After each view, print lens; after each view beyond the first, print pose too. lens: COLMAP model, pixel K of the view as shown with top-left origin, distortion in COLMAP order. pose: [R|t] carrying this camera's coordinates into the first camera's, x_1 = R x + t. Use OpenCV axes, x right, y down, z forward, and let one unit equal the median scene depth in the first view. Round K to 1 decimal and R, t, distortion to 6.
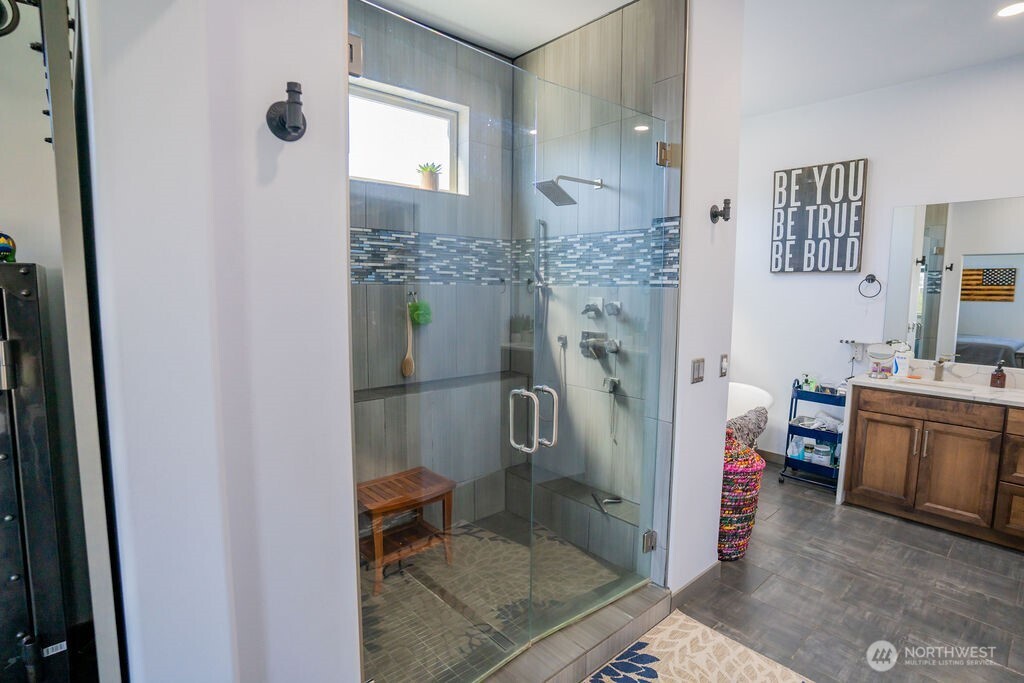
lens RADIAL K [[511.1, 0, 512.0], [0, 511.1, 341.5], [0, 0, 1]] dist [-0.070640, 0.029142]
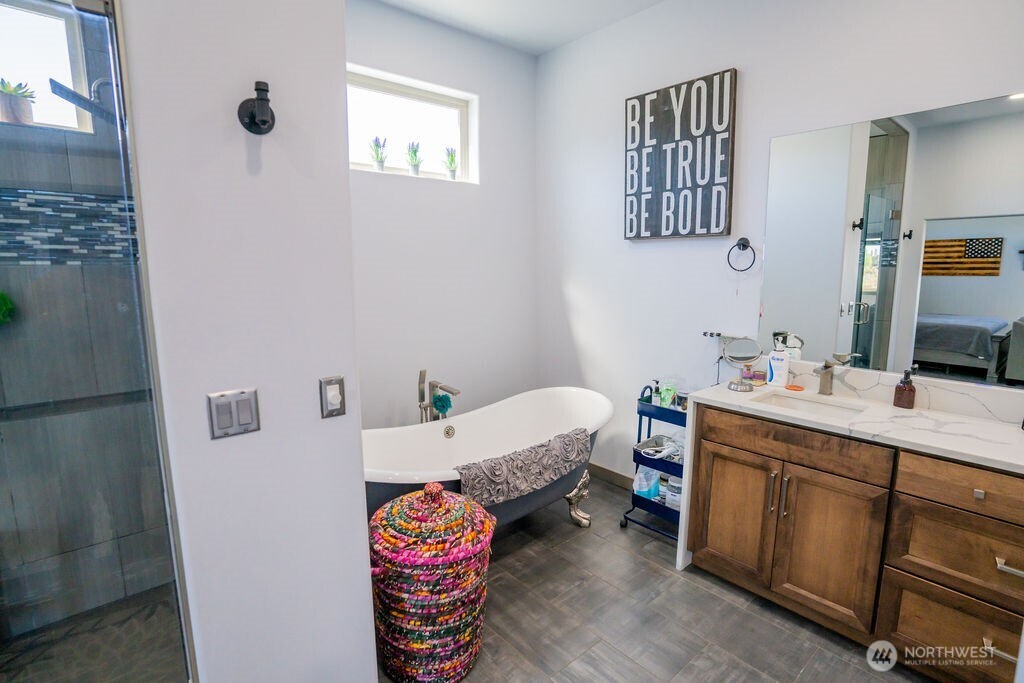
lens RADIAL K [[498.9, 0, 512.0], [0, 498.9, 341.5], [0, 0, 1]] dist [-0.082372, 0.035580]
pose [[0.999705, -0.010589, -0.021857, 0.406361], [0.011495, 0.999062, 0.041746, -0.022151], [0.021394, -0.041985, 0.998889, 0.297908]]
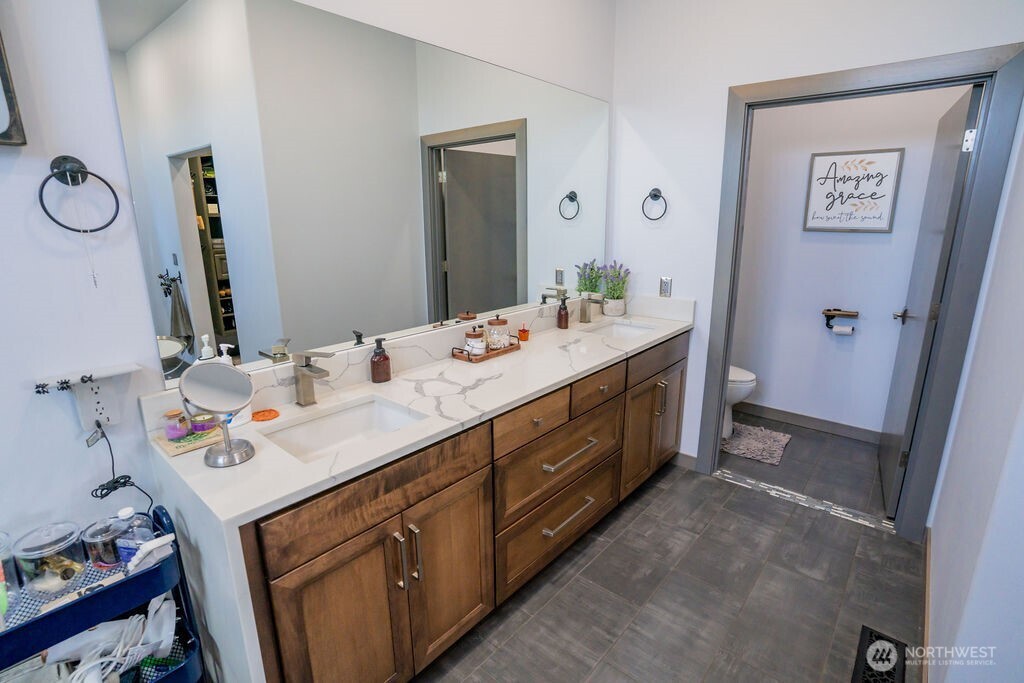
lens RADIAL K [[498.9, 0, 512.0], [0, 498.9, 341.5], [0, 0, 1]] dist [-0.082372, 0.035580]
pose [[-0.137969, -0.254475, 0.957187, 0.365077], [0.108276, 0.956762, 0.269969, -0.073806], [-0.984500, 0.140888, -0.104450, 0.760424]]
